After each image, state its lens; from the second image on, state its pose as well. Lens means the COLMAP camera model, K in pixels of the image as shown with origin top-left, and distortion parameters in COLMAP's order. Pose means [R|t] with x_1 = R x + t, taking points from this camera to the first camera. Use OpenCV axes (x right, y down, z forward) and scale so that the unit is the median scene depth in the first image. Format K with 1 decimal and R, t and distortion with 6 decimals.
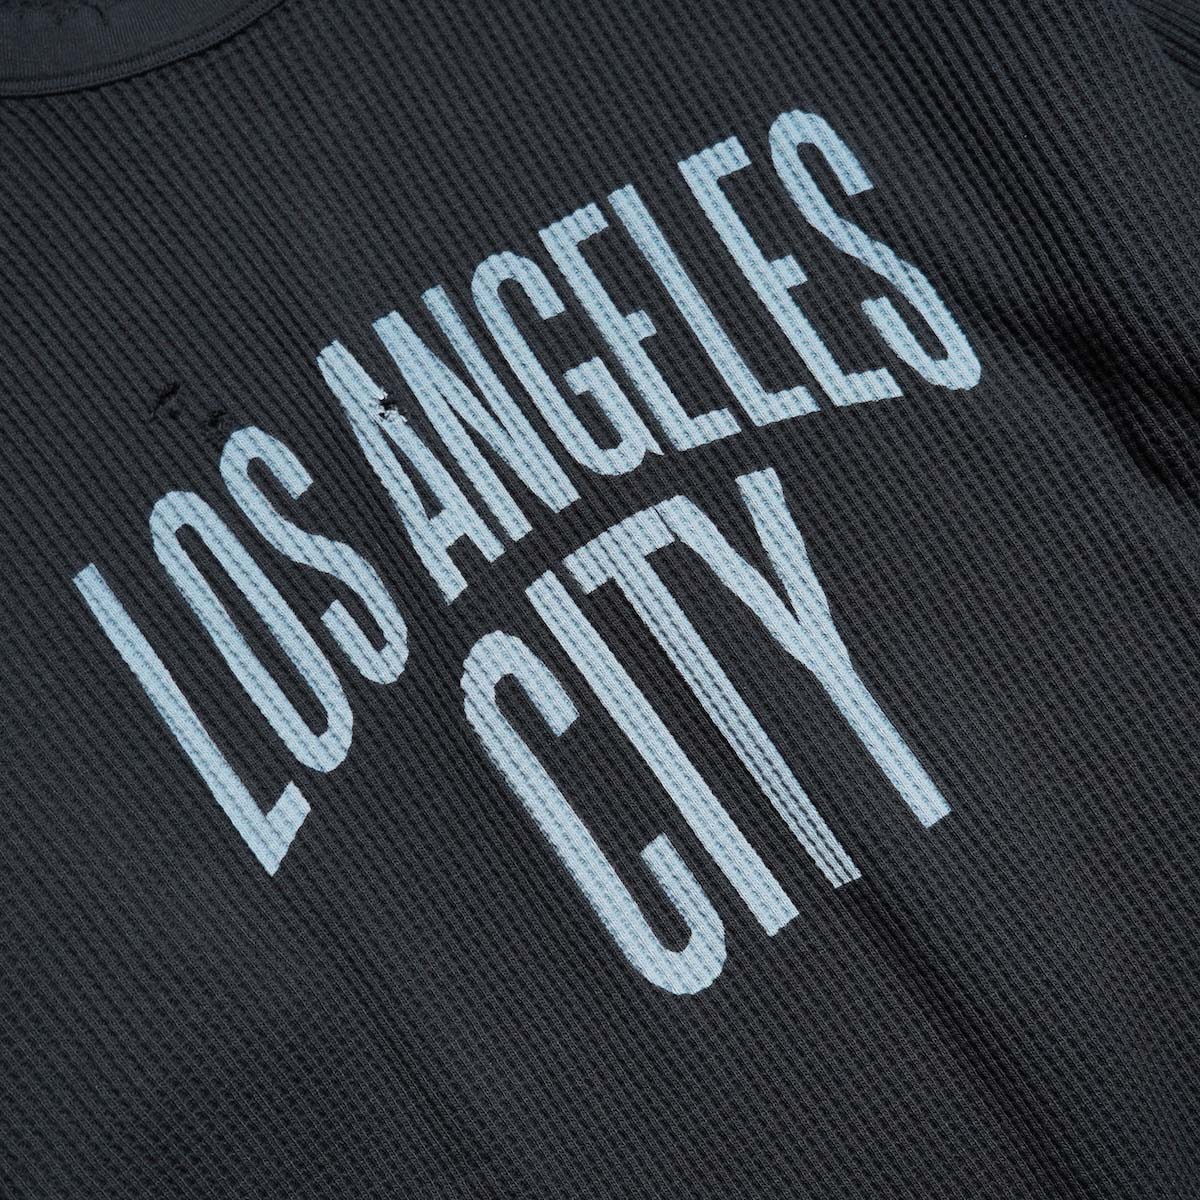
lens RADIAL K [[1306.4, 0, 600.0], [0, 1306.4, 600.0], [0, 0, 1]] dist [-0.004469, 0.020060]
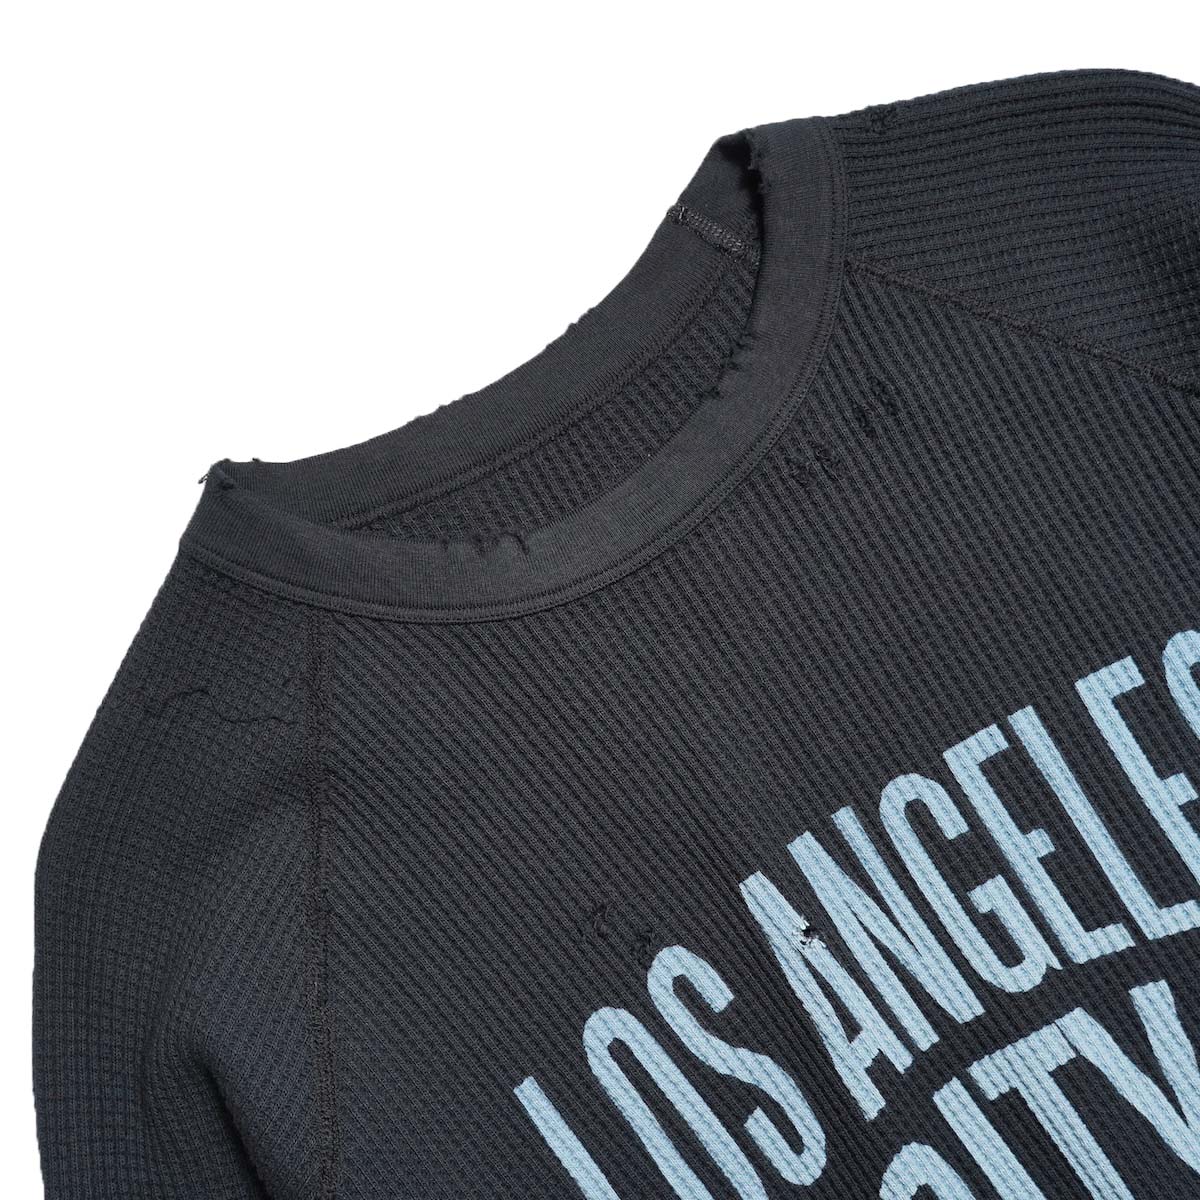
lens RADIAL K [[1306.4, 0, 600.0], [0, 1306.4, 600.0], [0, 0, 1]] dist [-0.004469, 0.020060]
pose [[0.999947, -0.002249, -0.010023, -0.316396], [0.003073, 0.996540, 0.083061, -0.500217], [0.009801, -0.083088, 0.996494, -0.037054]]
